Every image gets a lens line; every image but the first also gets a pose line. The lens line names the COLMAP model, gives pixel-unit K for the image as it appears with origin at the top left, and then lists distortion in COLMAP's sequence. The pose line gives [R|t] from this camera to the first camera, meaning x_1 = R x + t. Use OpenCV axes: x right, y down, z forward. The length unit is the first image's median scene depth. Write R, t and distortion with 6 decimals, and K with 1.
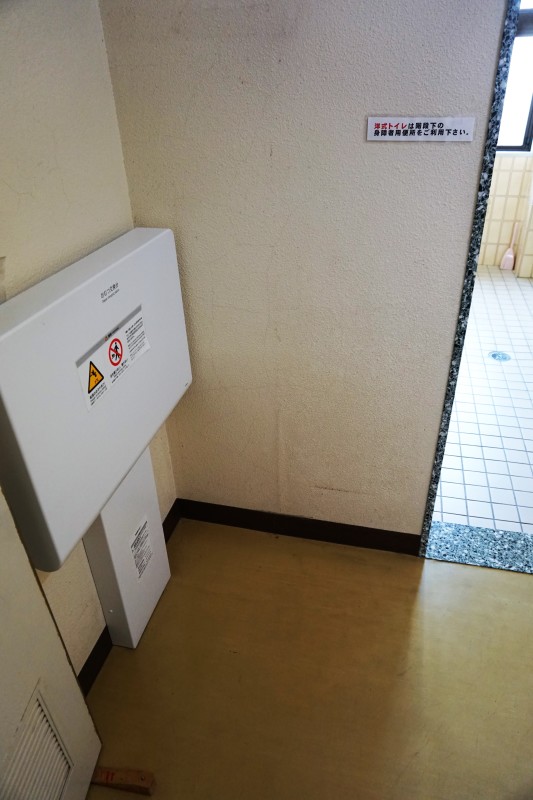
lens RADIAL K [[529.3, 0, 266.5], [0, 529.3, 400.0], [0, 0, 1]] dist [-0.037003, 0.021538]
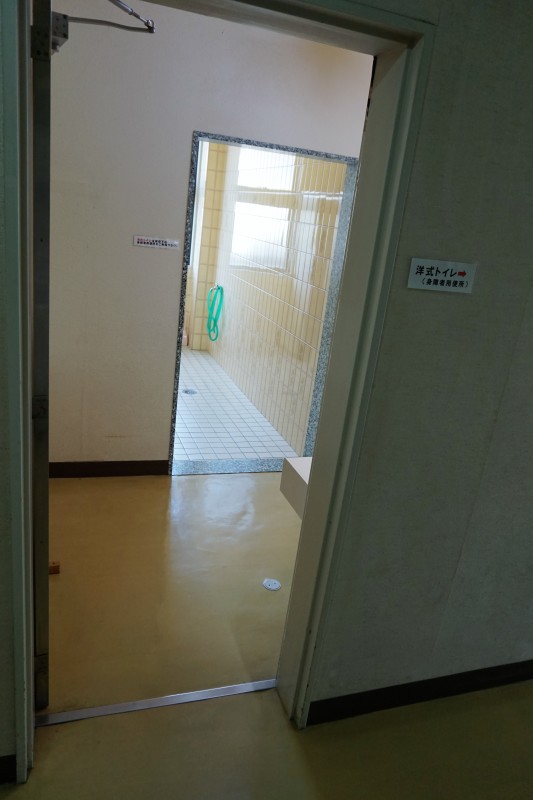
lens RADIAL K [[529.3, 0, 266.5], [0, 529.3, 400.0], [0, 0, 1]] dist [-0.037003, 0.021538]
pose [[0.831809, -0.048658, 0.552925, -0.402110], [0.150138, 0.978740, -0.139734, 0.361298], [-0.534371, 0.199247, 0.821431, -0.665885]]
